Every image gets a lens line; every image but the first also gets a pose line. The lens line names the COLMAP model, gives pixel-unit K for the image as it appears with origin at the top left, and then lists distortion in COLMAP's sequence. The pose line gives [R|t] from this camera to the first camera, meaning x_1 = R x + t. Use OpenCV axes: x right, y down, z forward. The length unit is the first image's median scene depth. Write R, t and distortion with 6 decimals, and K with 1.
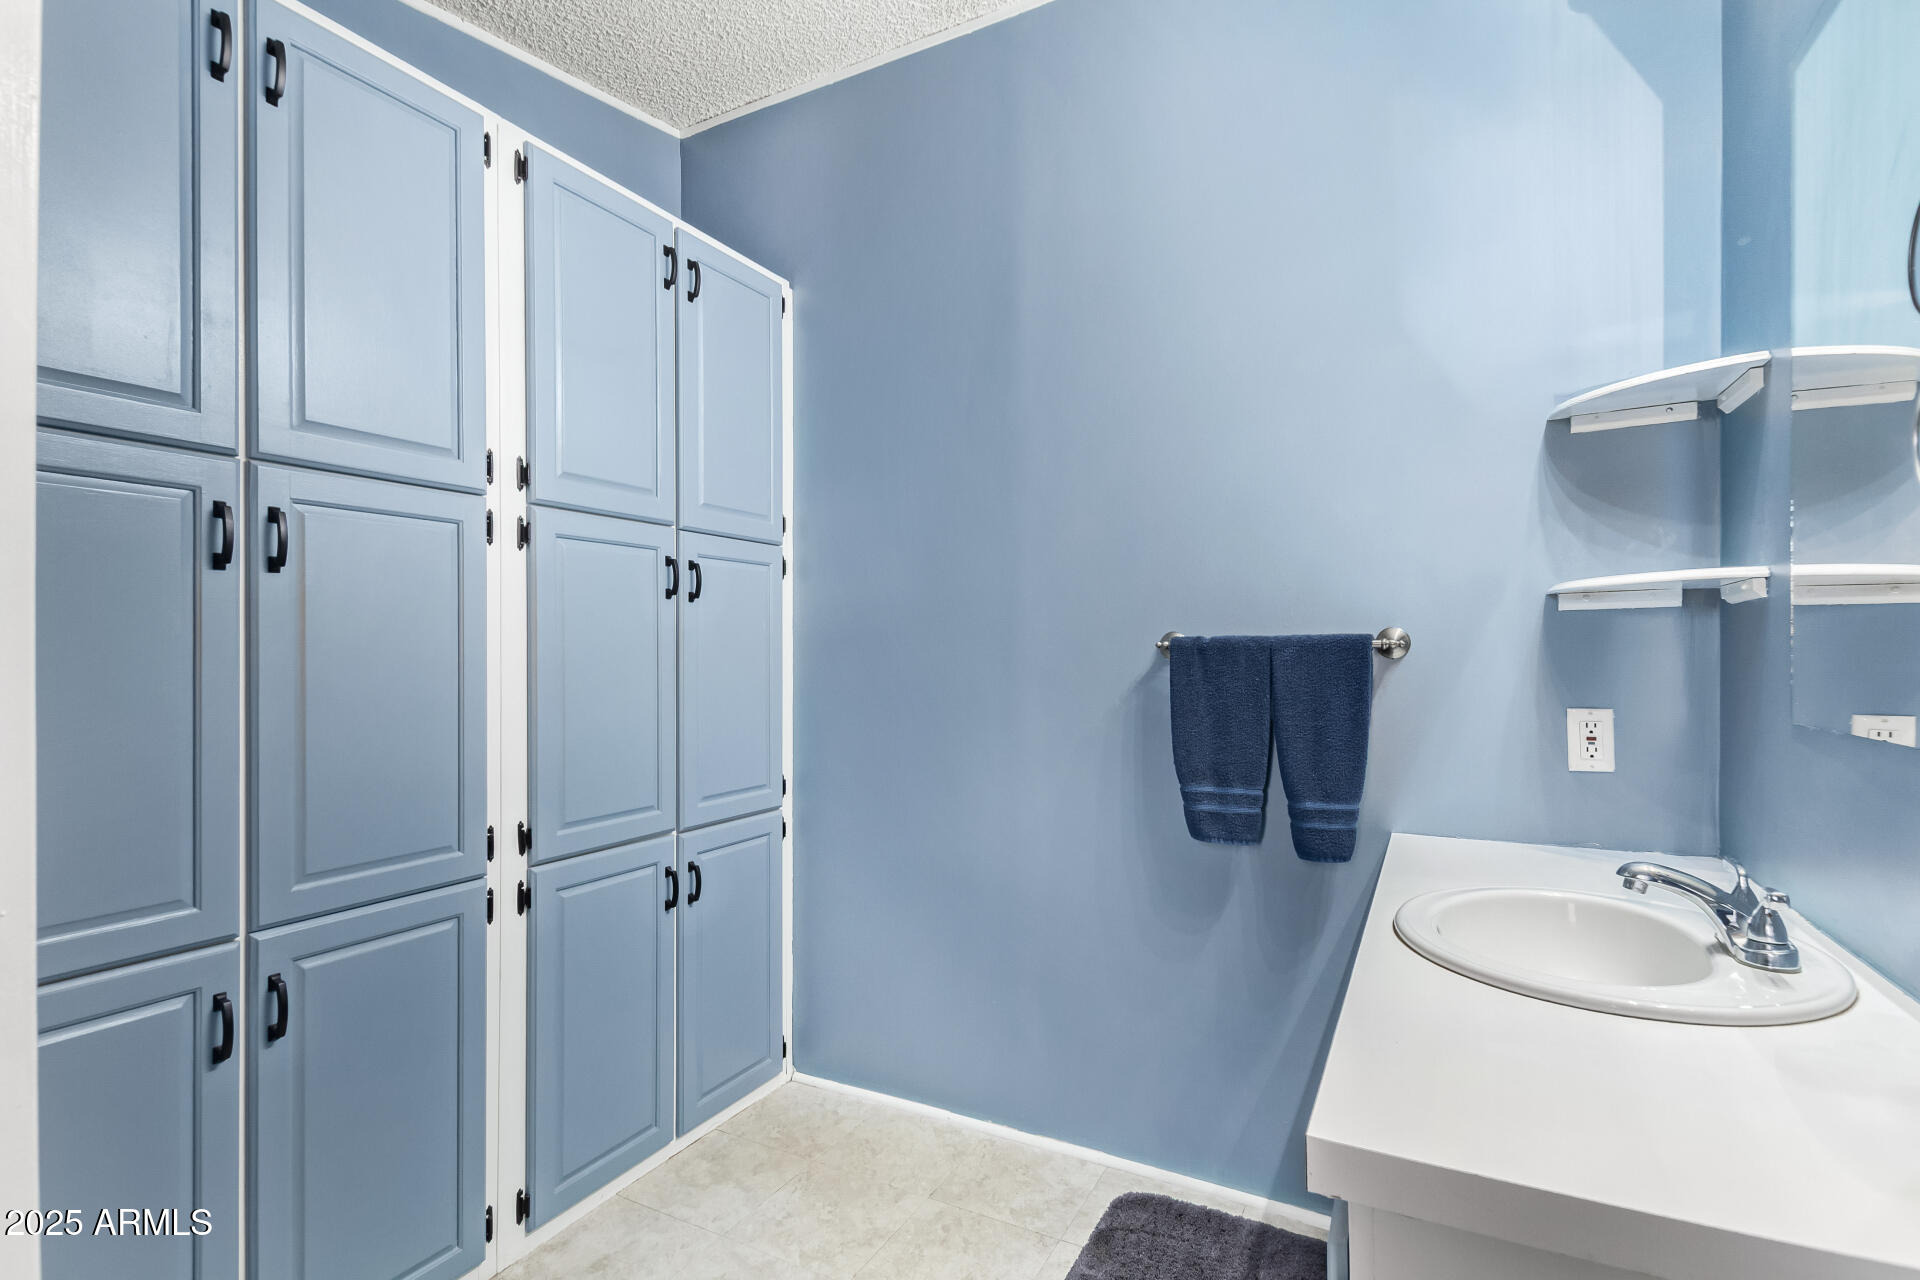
lens RADIAL K [[923.5, 0, 960.4], [0, 923.5, 648.2], [0, 0, 1]] dist [0.004833, -0.003267]
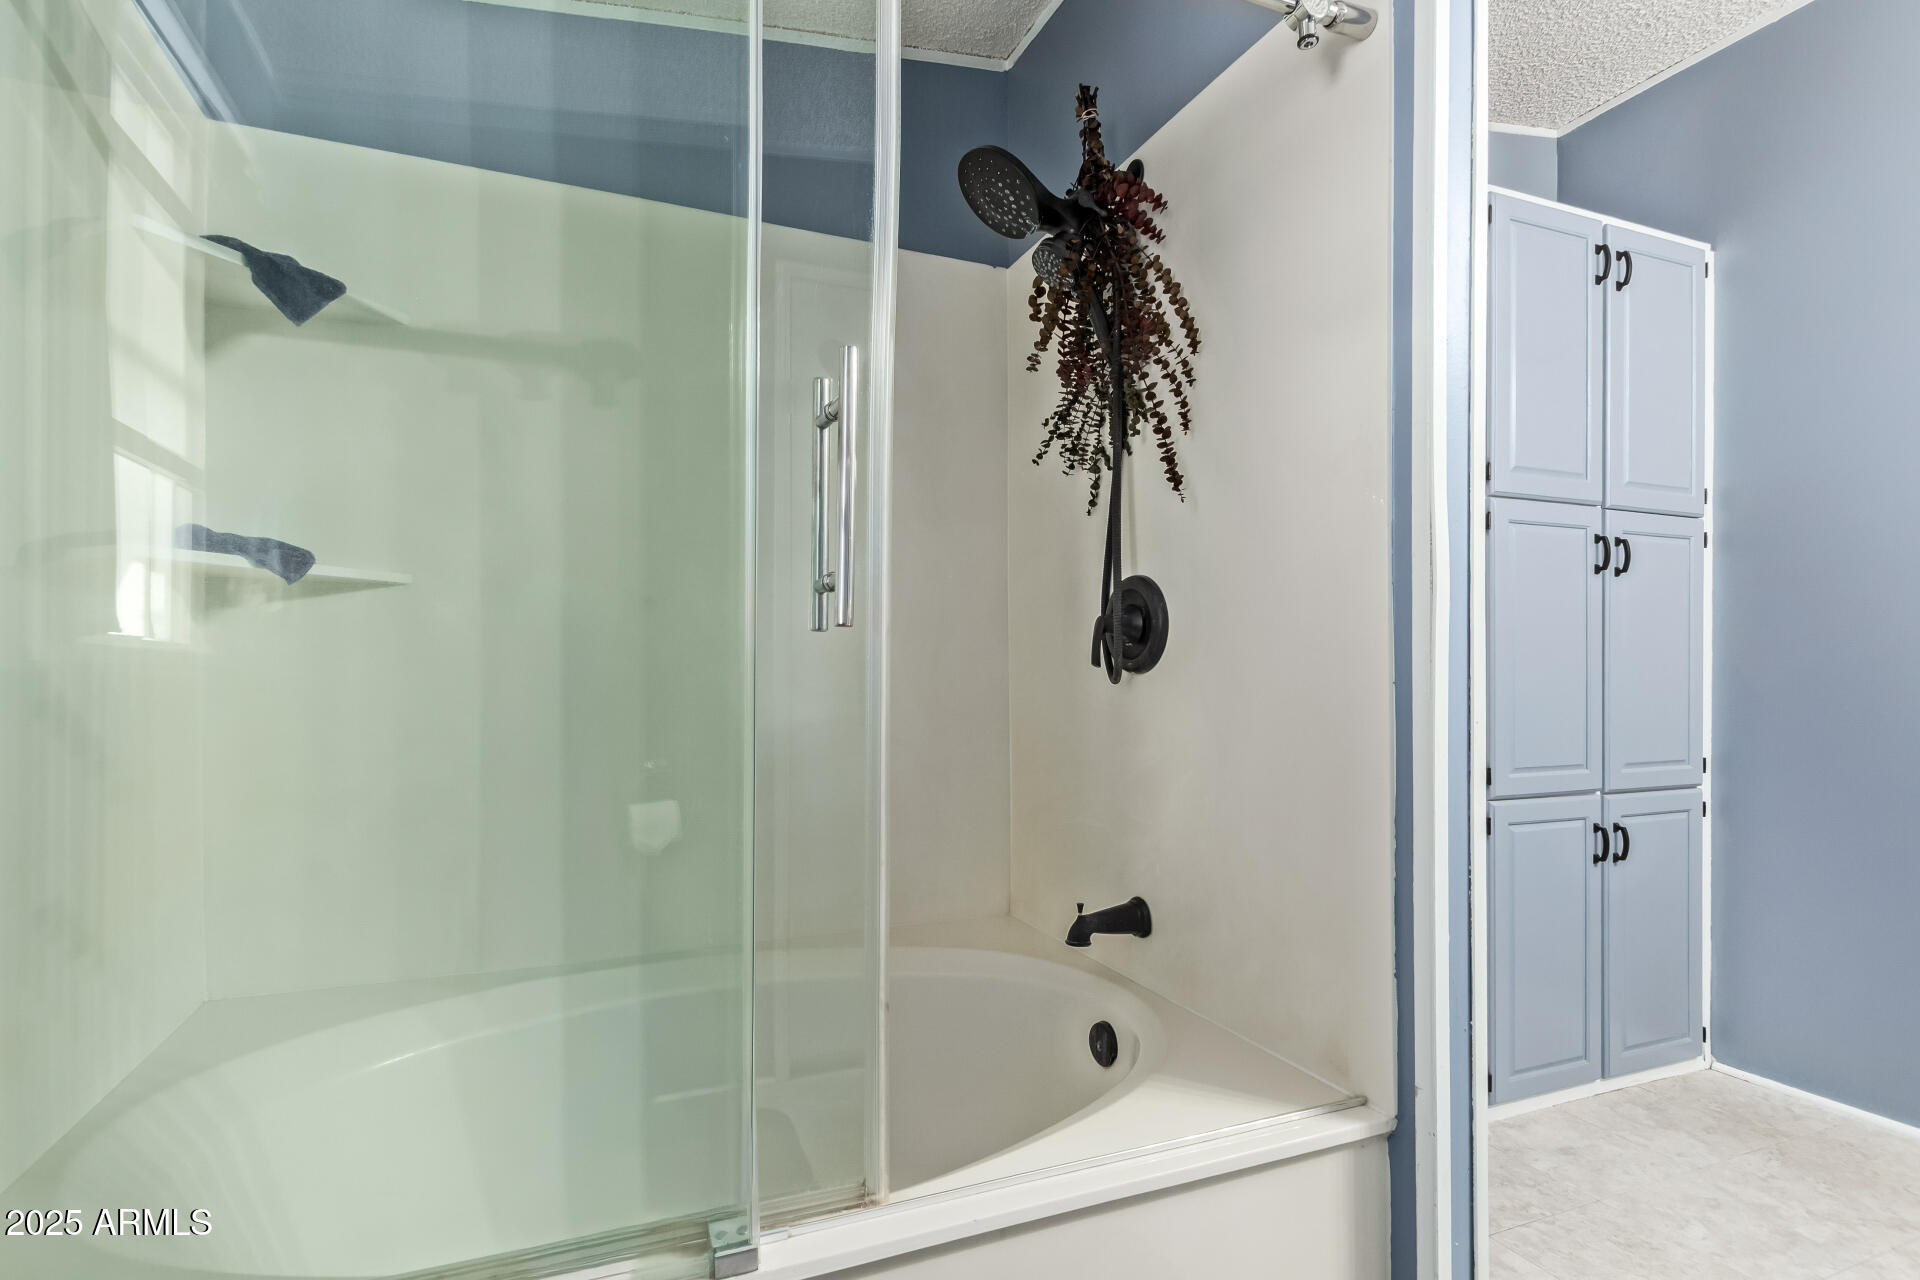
lens RADIAL K [[923.5, 0, 924.3], [0, 923.5, 666.6], [0, 0, 1]] dist [0.004833, -0.003267]
pose [[0.753337, 0.004431, -0.657619, -0.195707], [-0.002855, 0.999990, 0.003468, 0.052174], [0.657628, -0.000735, 0.753342, -0.318272]]
